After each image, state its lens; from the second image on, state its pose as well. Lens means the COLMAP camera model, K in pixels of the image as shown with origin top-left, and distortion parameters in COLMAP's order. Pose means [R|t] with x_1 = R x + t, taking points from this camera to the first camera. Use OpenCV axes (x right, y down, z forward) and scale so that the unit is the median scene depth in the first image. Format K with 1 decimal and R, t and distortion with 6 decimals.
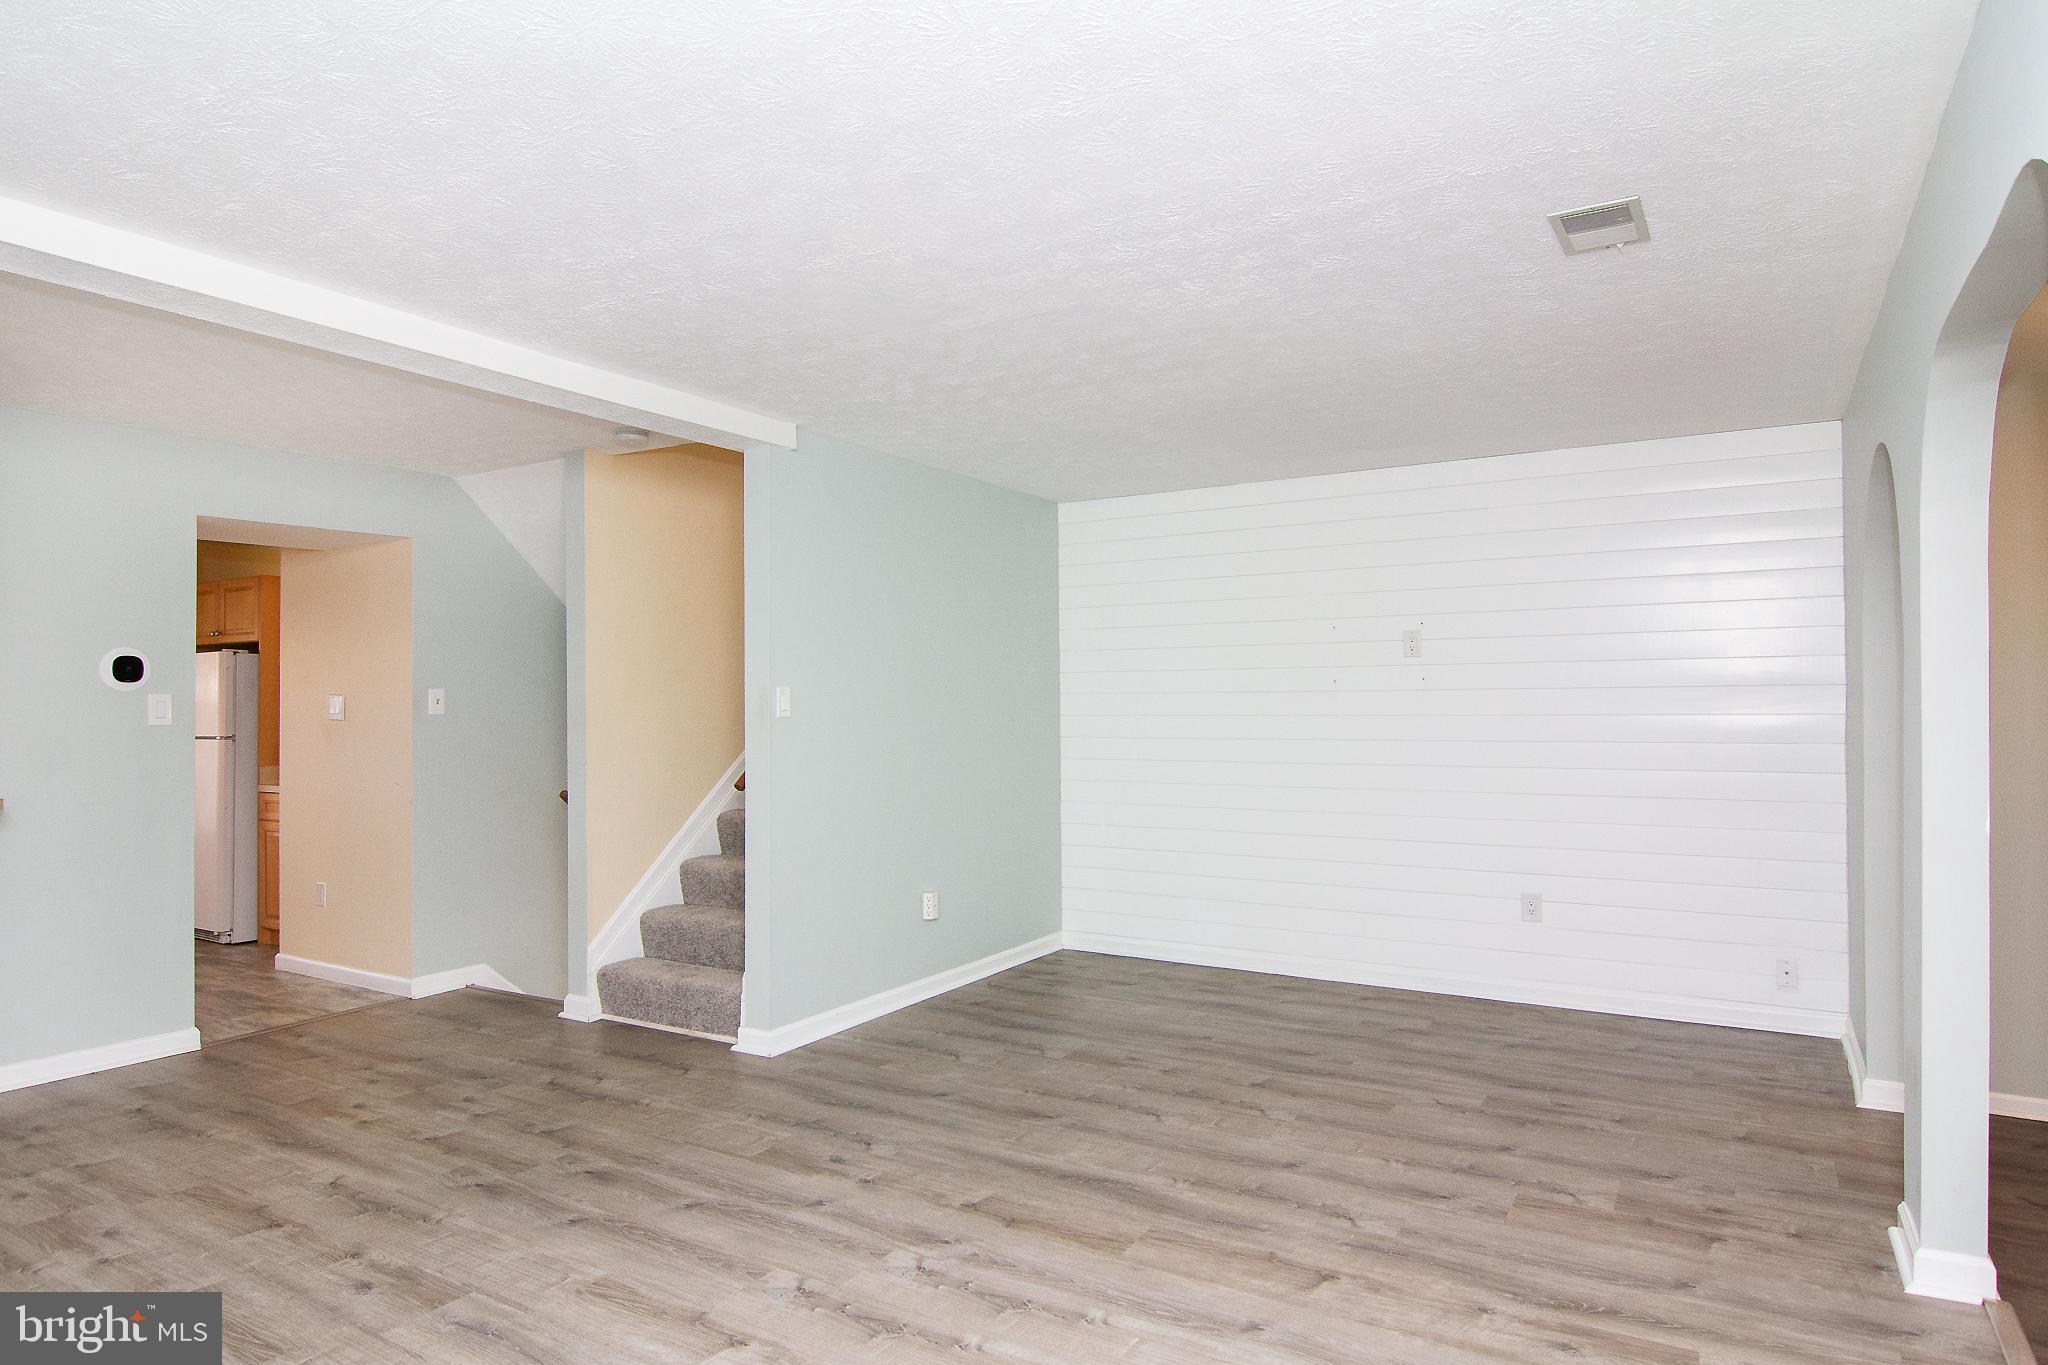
lens RADIAL K [[1183.7, 0, 1060.6], [0, 1183.7, 694.5], [0, 0, 1]] dist [-0.008092, -0.005850]
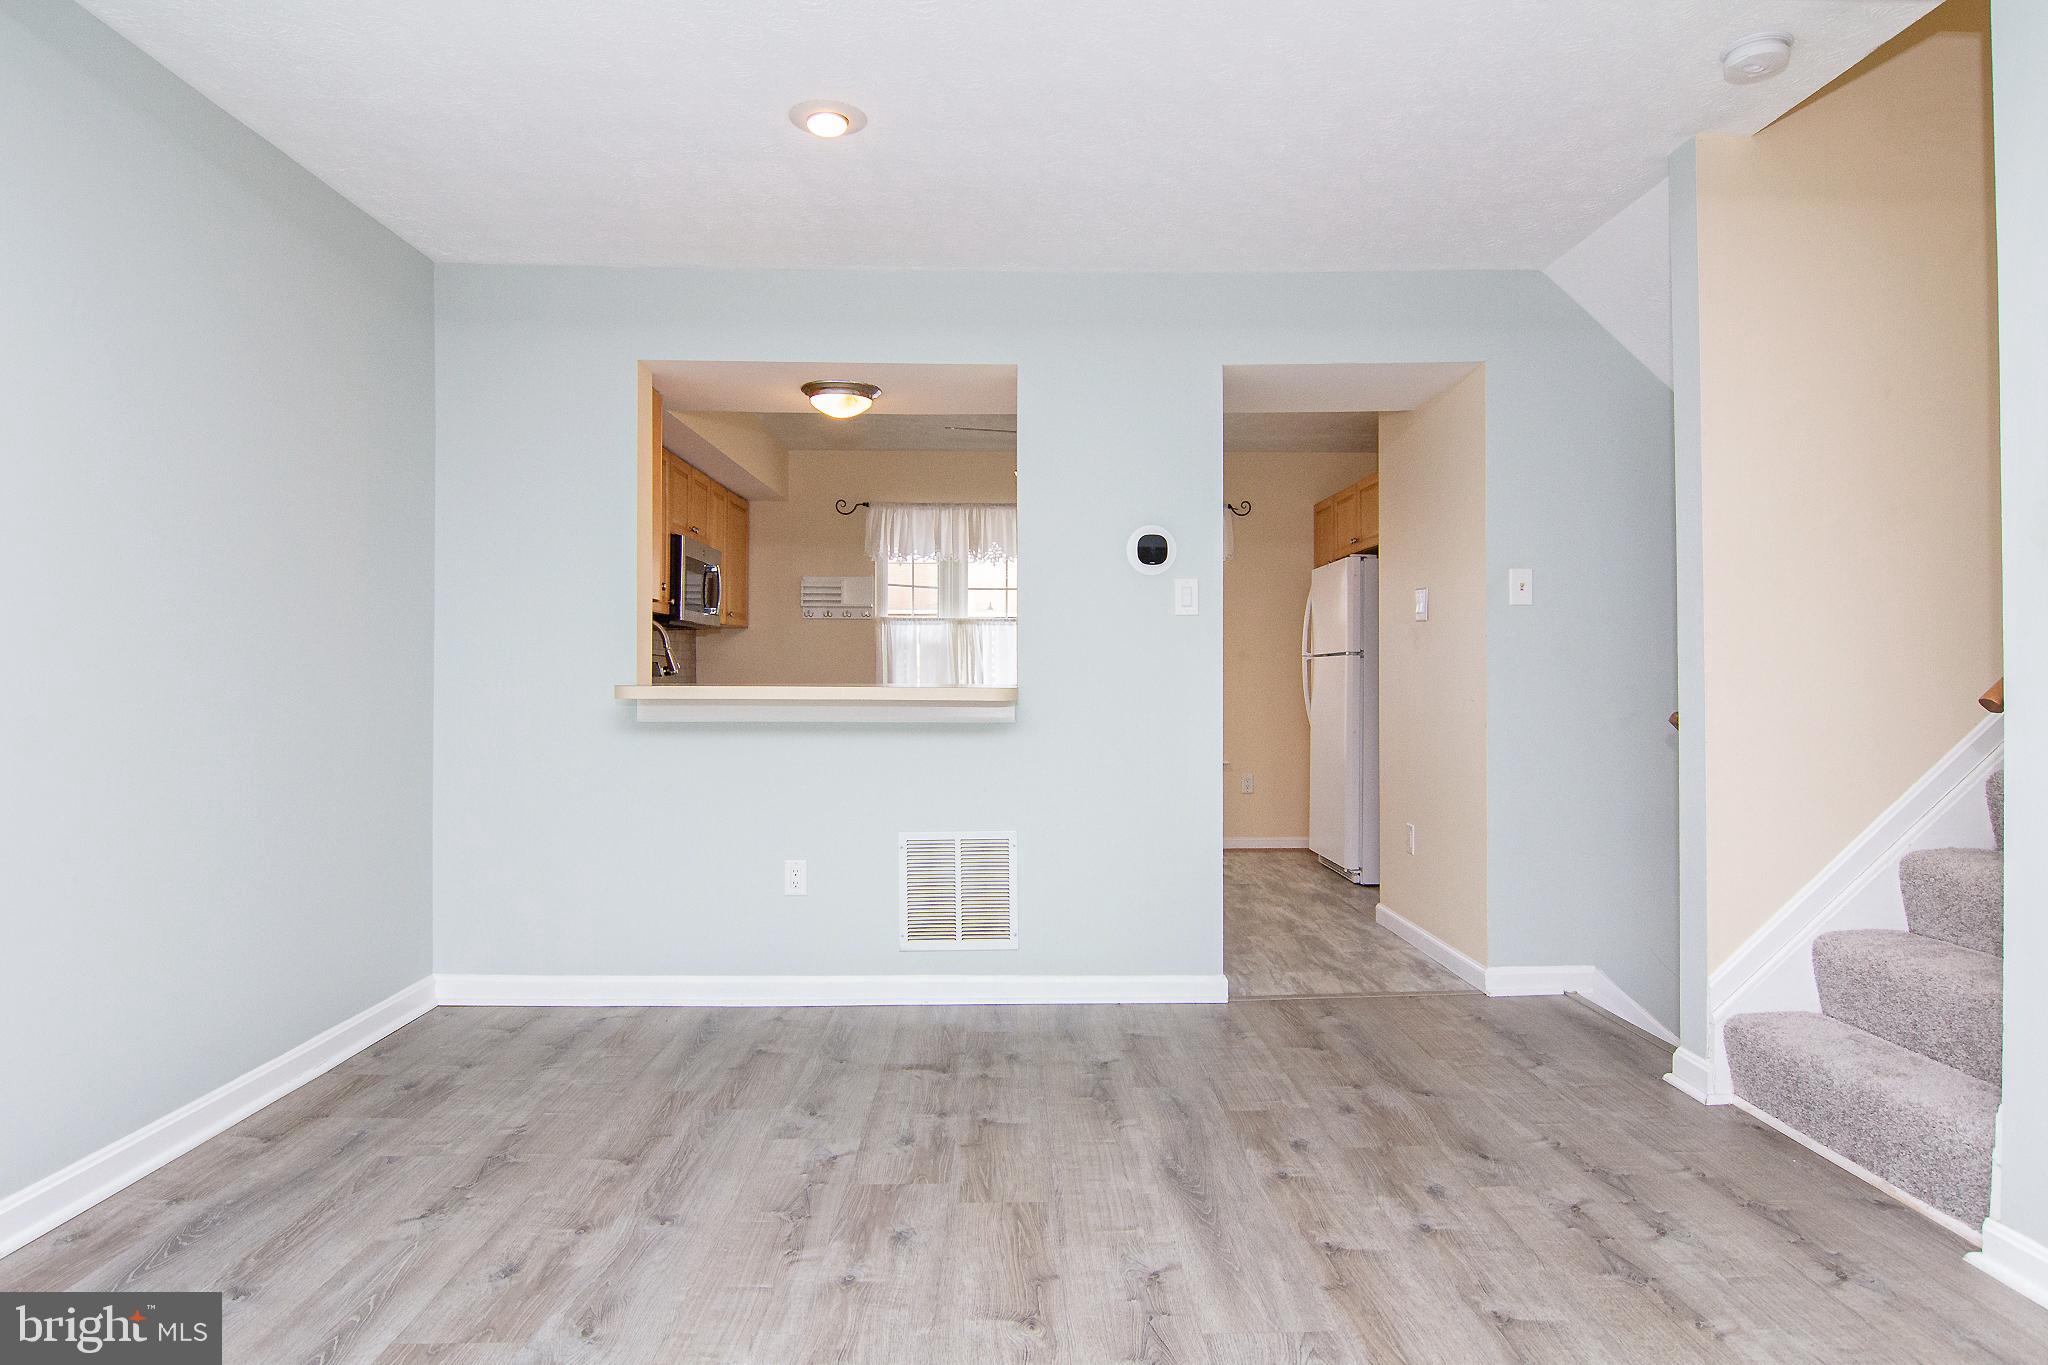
lens RADIAL K [[1235.5, 0, 1024.0], [0, 1235.5, 661.5], [0, 0, 1]] dist [-0.006541, -0.011677]
pose [[0.525652, -0.003104, -0.850694, -0.067257], [0.007223, 0.999974, 0.000815, 0.064110], [0.850669, -0.006573, 0.525661, 0.464437]]
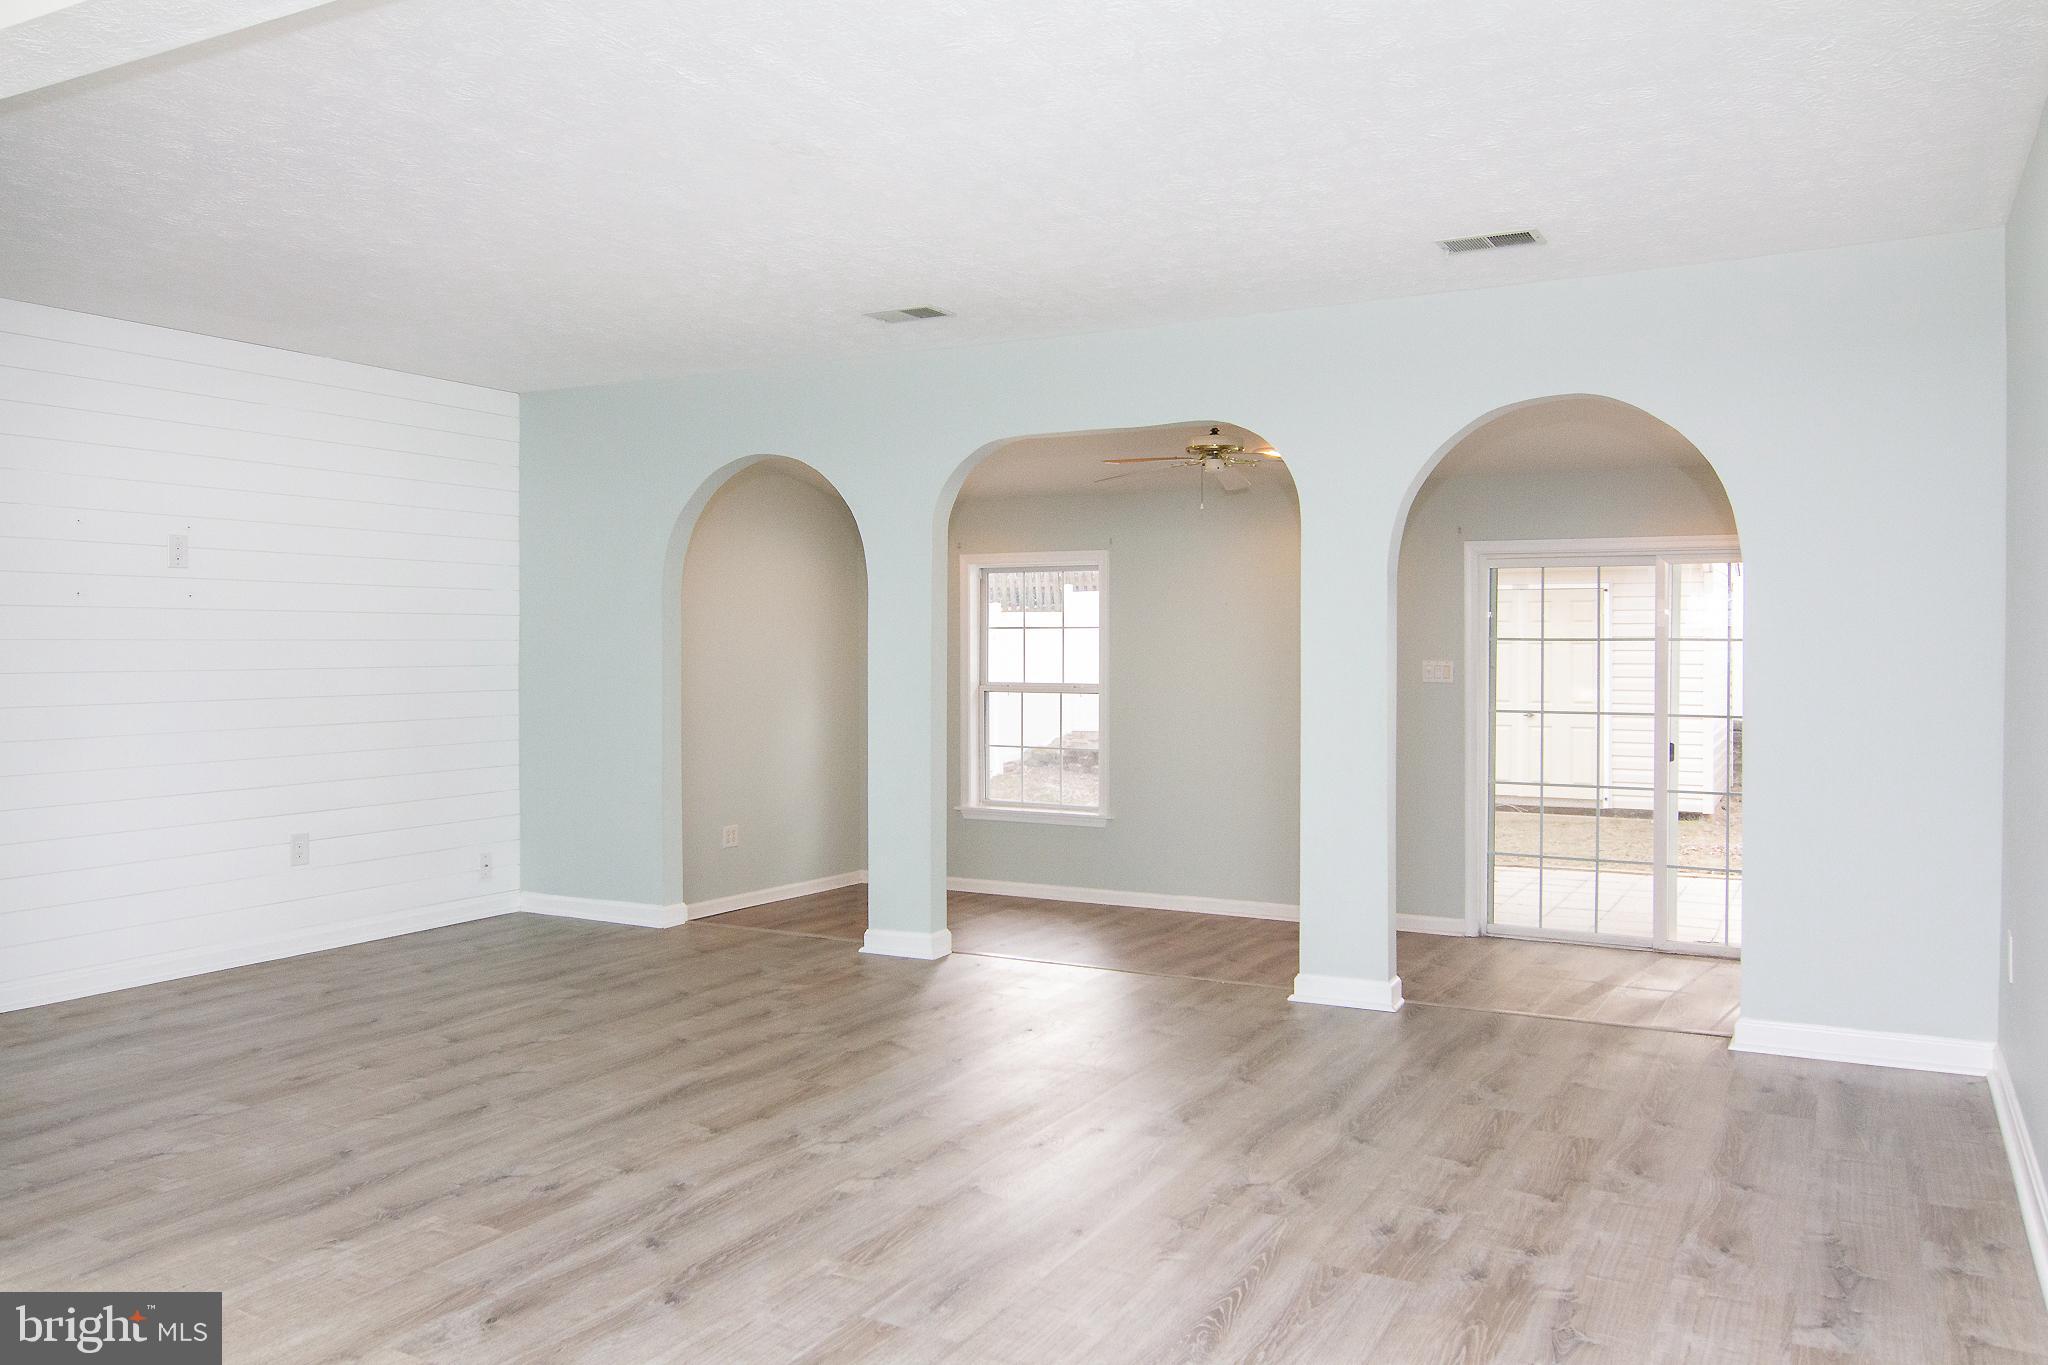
lens RADIAL K [[1519.6, 0, 1030.7], [0, 1519.6, 680.9], [0, 0, 1]] dist [0.001989, -0.005362]
pose [[-0.040529, -0.017248, 0.999029, -0.997834], [-0.010363, 0.999804, 0.016841, 0.028802], [-0.999125, -0.009671, -0.040700, 0.595660]]
